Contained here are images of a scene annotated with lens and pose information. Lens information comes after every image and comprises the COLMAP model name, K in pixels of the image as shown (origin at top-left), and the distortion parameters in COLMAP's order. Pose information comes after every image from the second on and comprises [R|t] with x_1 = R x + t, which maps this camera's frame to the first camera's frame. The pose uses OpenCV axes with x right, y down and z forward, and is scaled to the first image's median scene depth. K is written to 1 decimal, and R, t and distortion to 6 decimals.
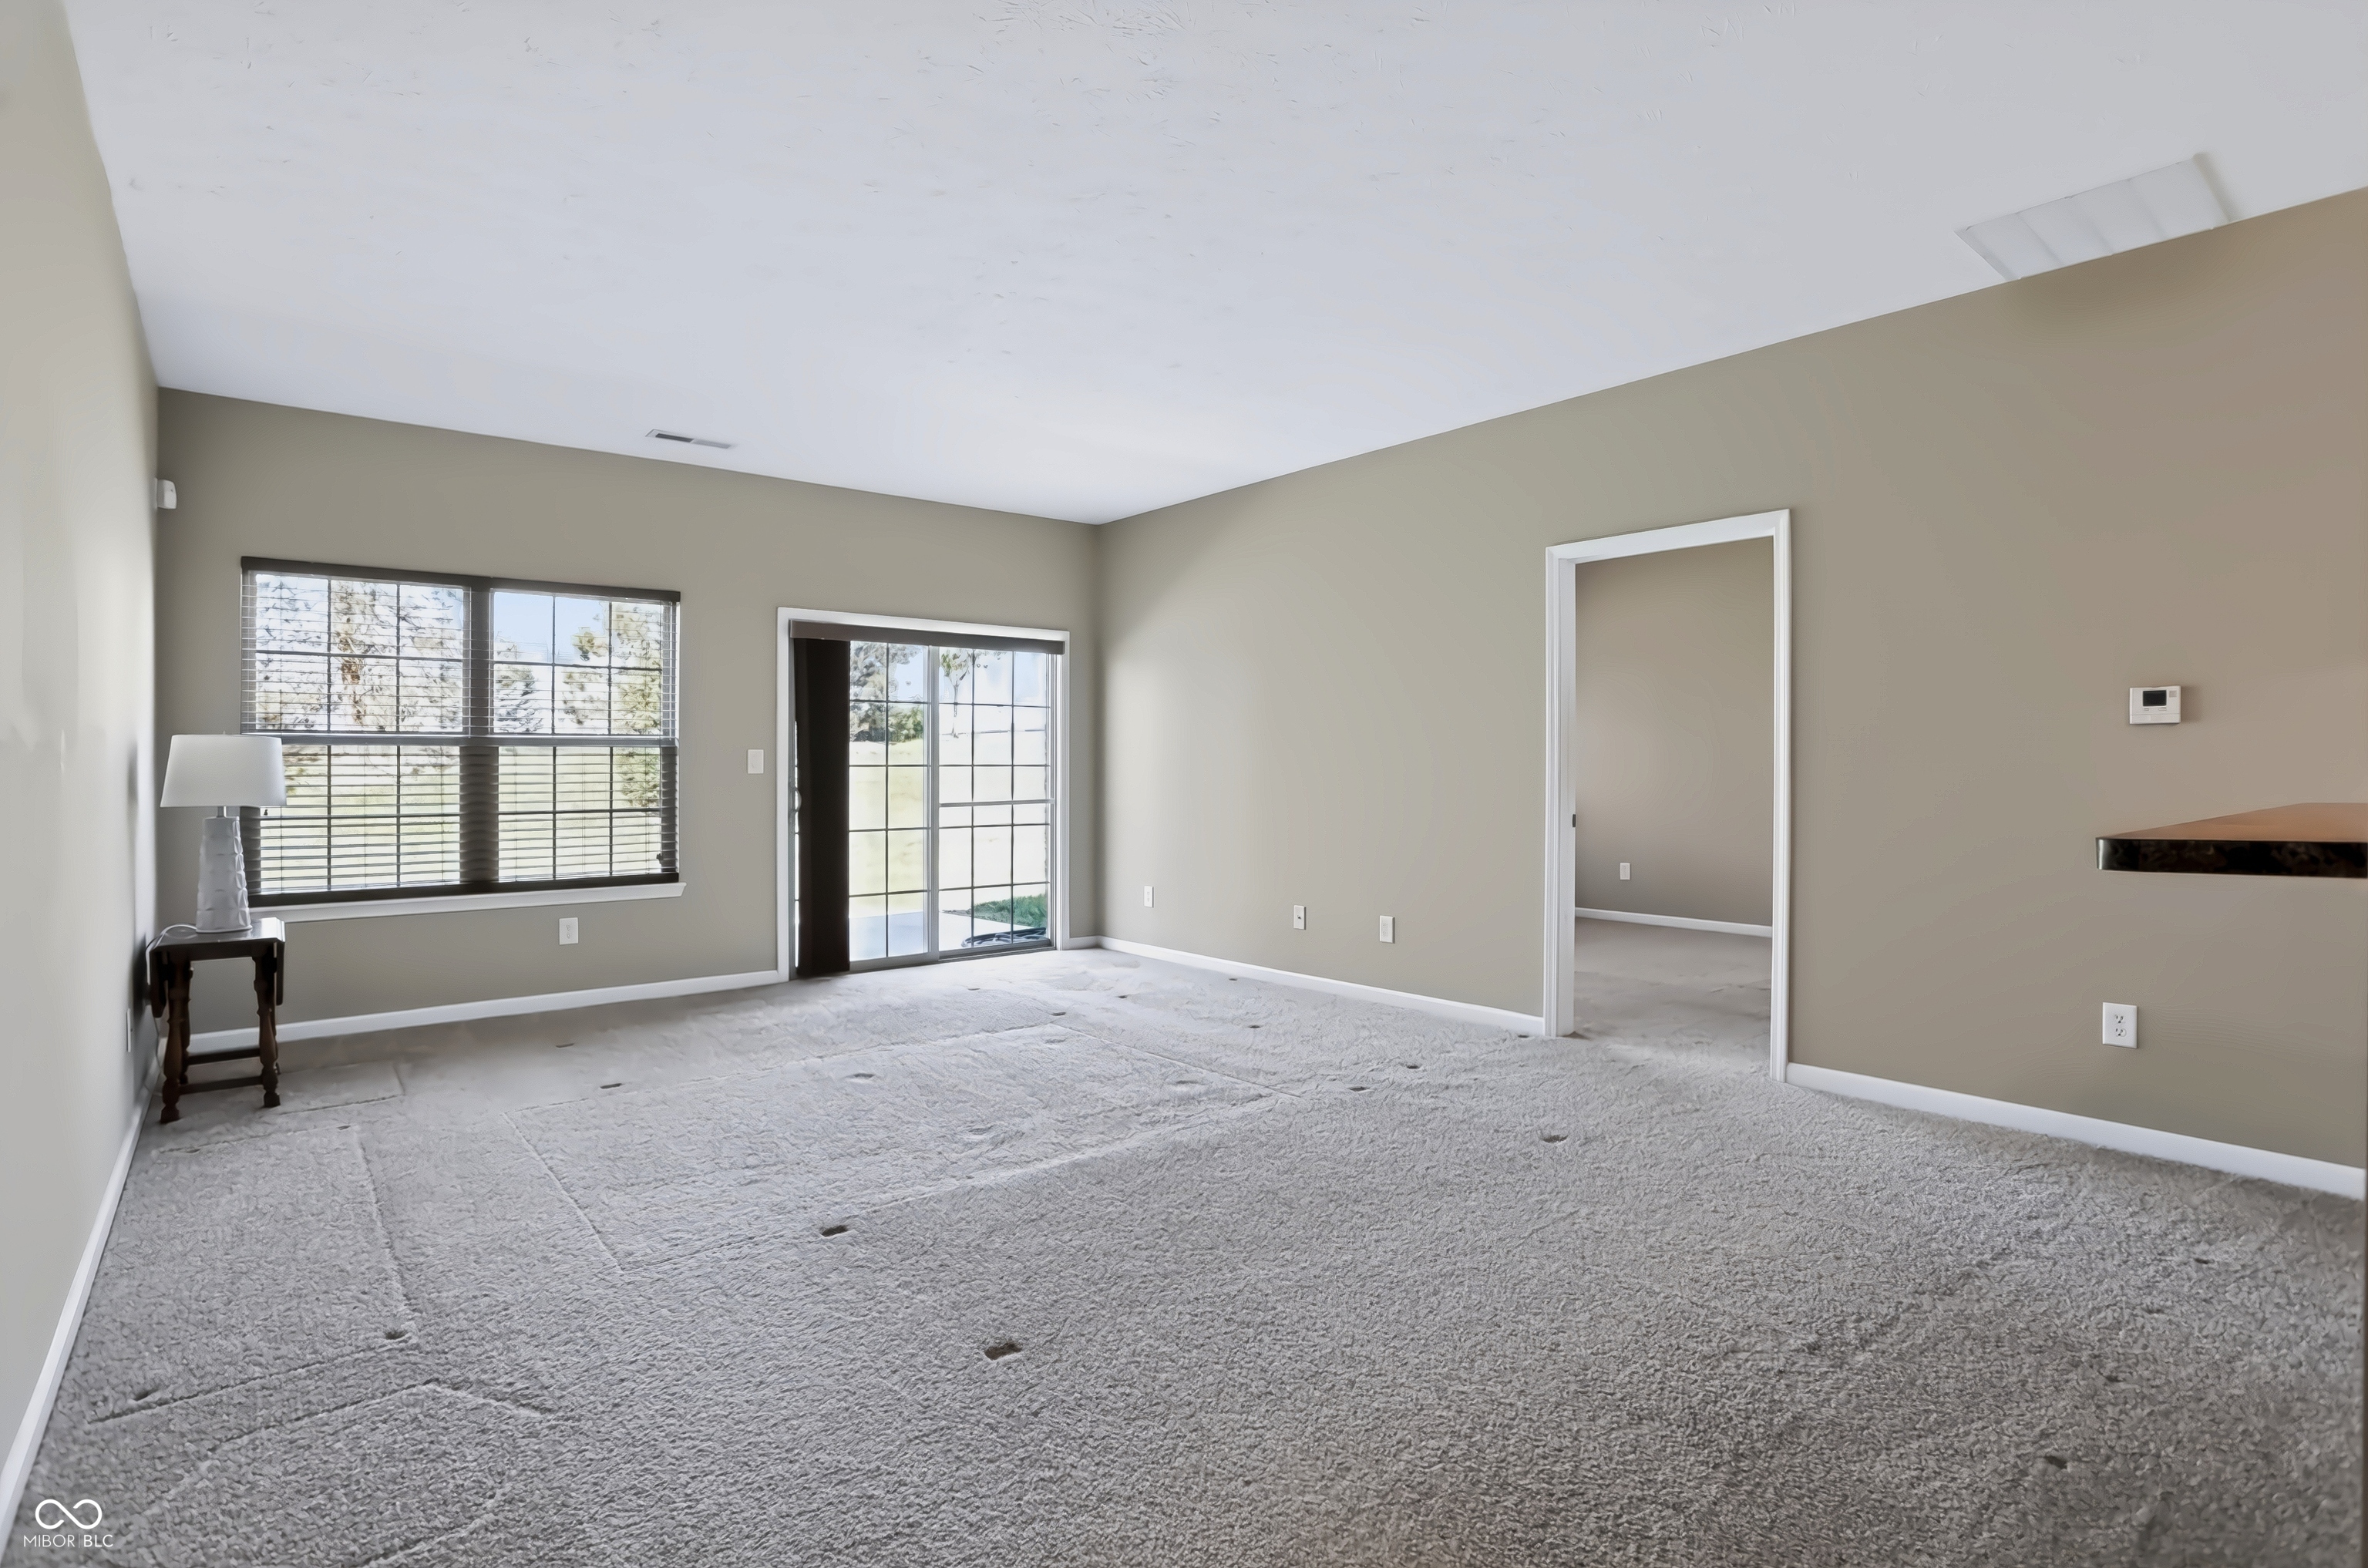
lens RADIAL K [[1165.1, 0, 1189.3], [0, 1165.1, 760.7], [0, 0, 1]] dist [-0.048356, 0.012077]
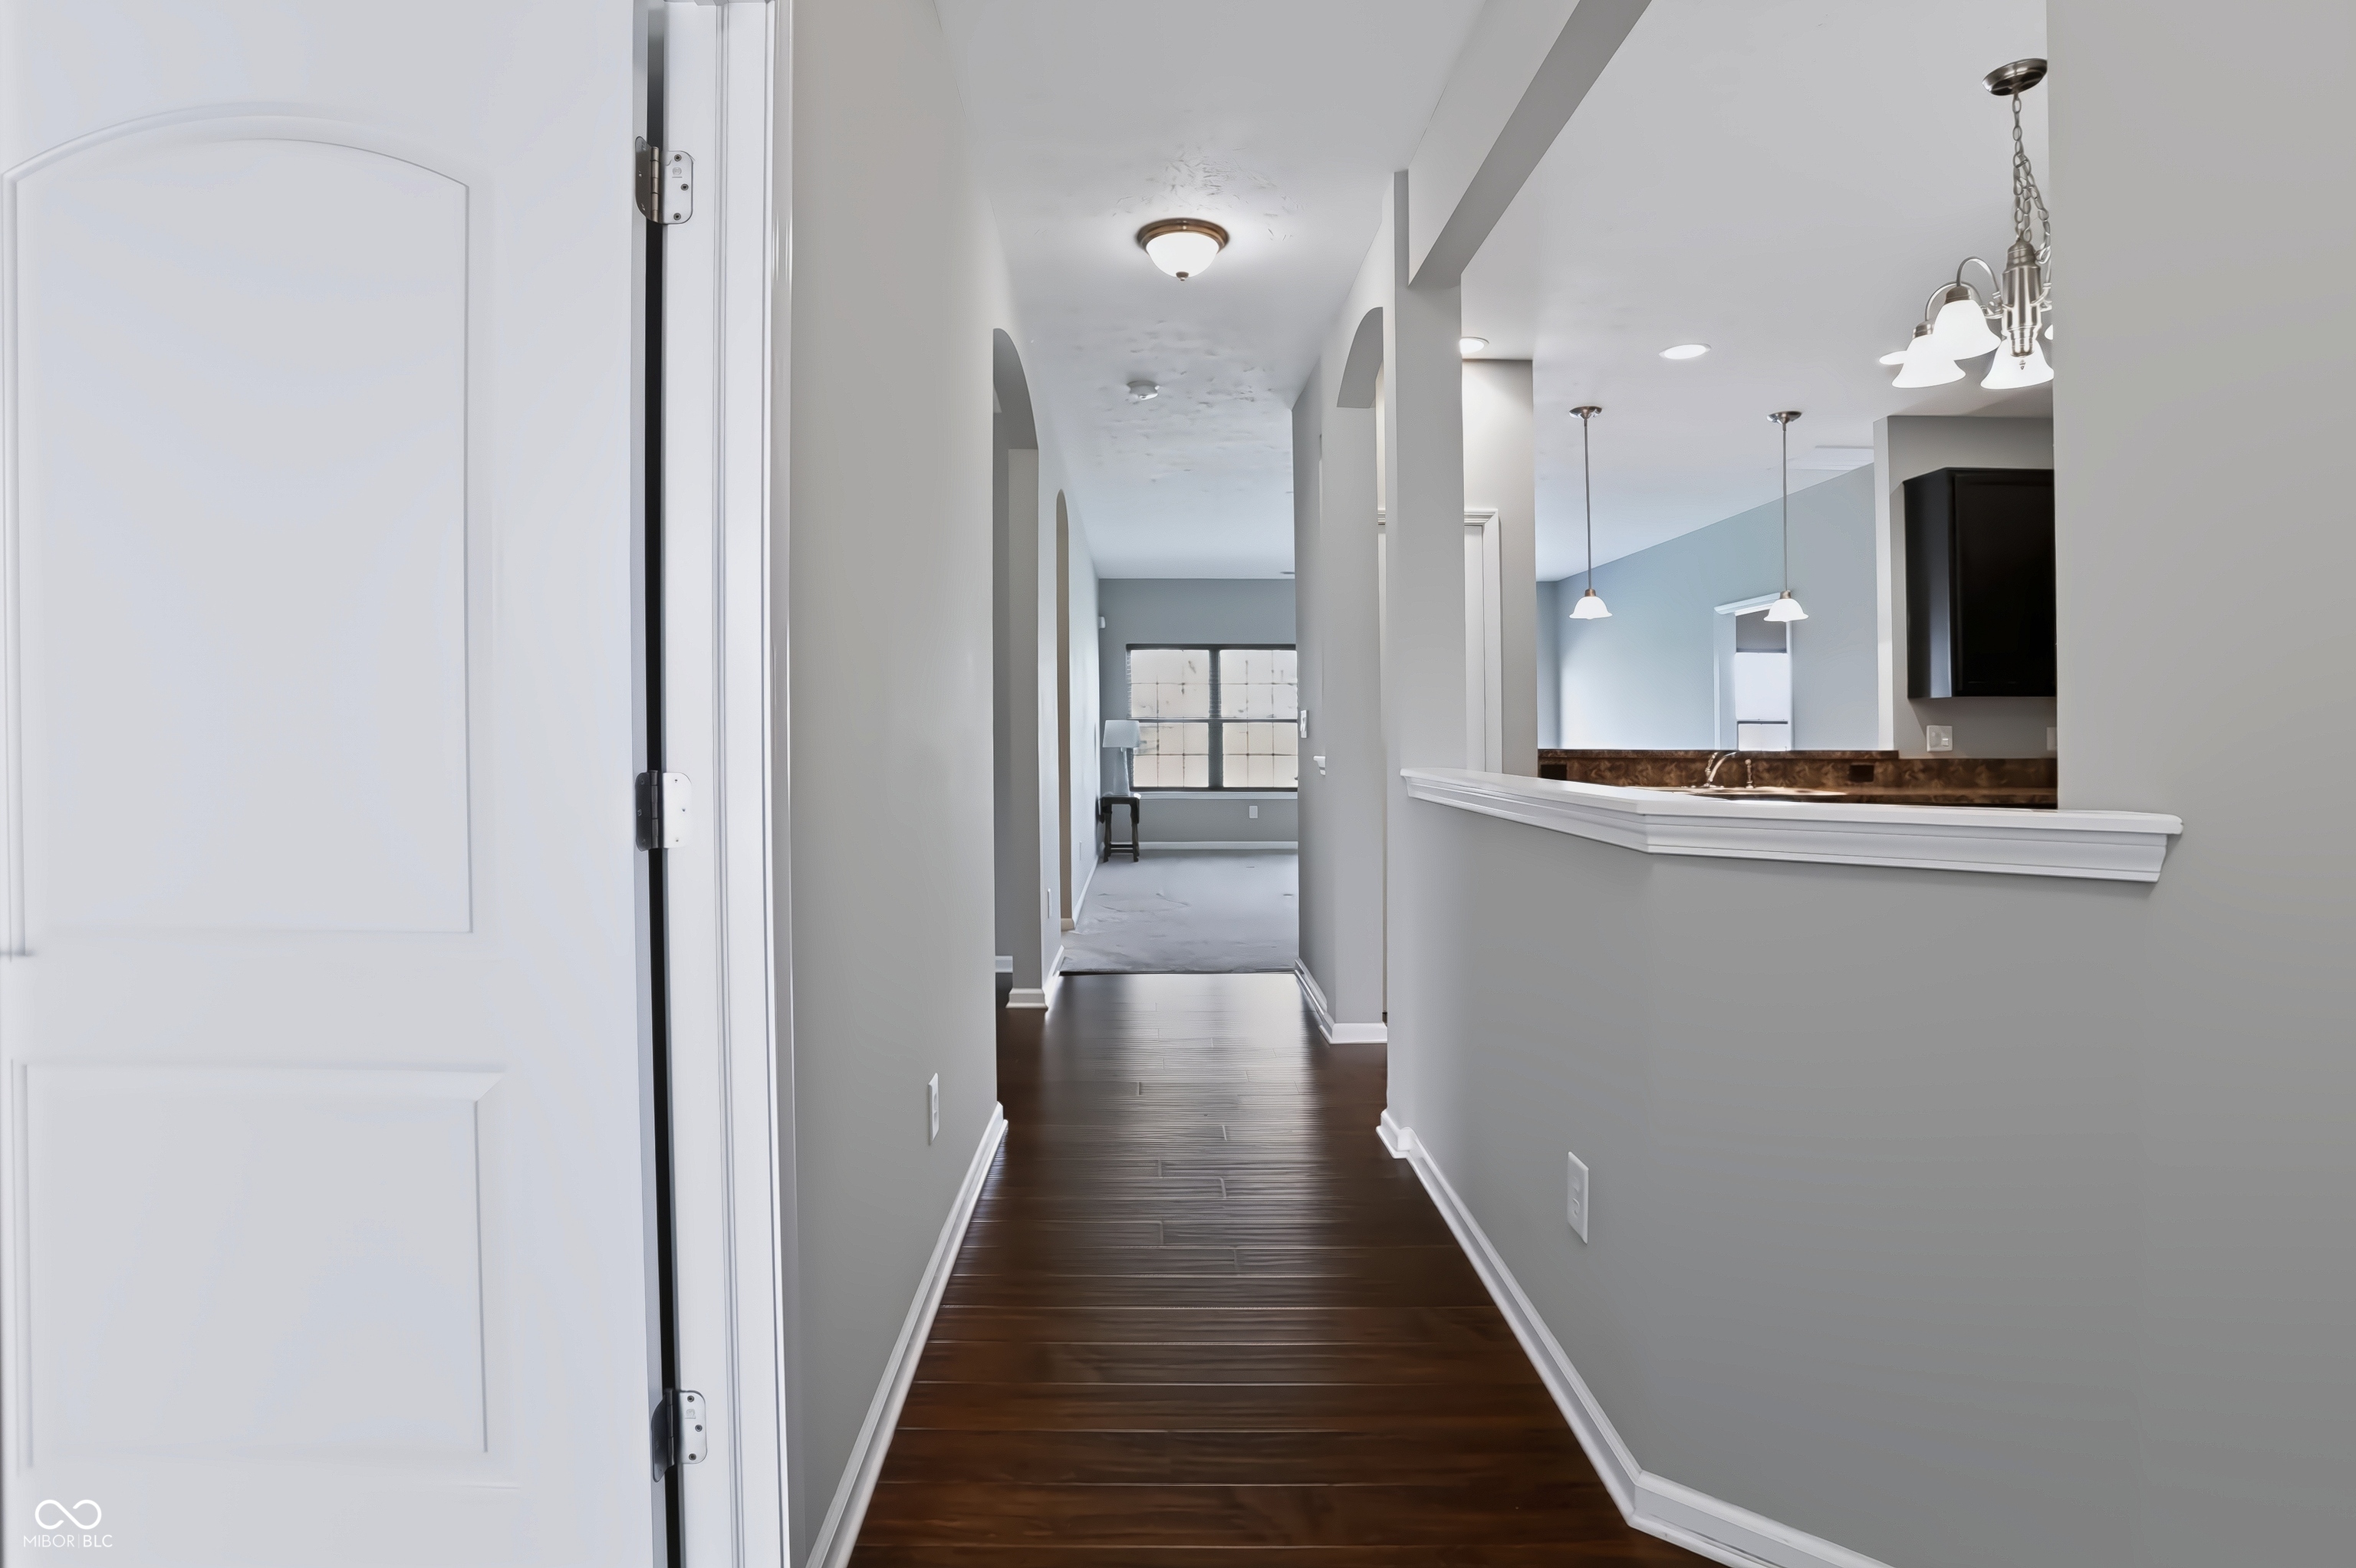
lens RADIAL K [[1159.1, 0, 1170.5], [0, 1159.1, 691.1], [0, 0, 1]] dist [-0.048356, 0.012077]
pose [[0.791239, -0.020441, -0.611166, 0.657260], [-0.000537, 0.999418, -0.034123, 0.001411], [0.611507, 0.027328, 0.790767, -0.790335]]
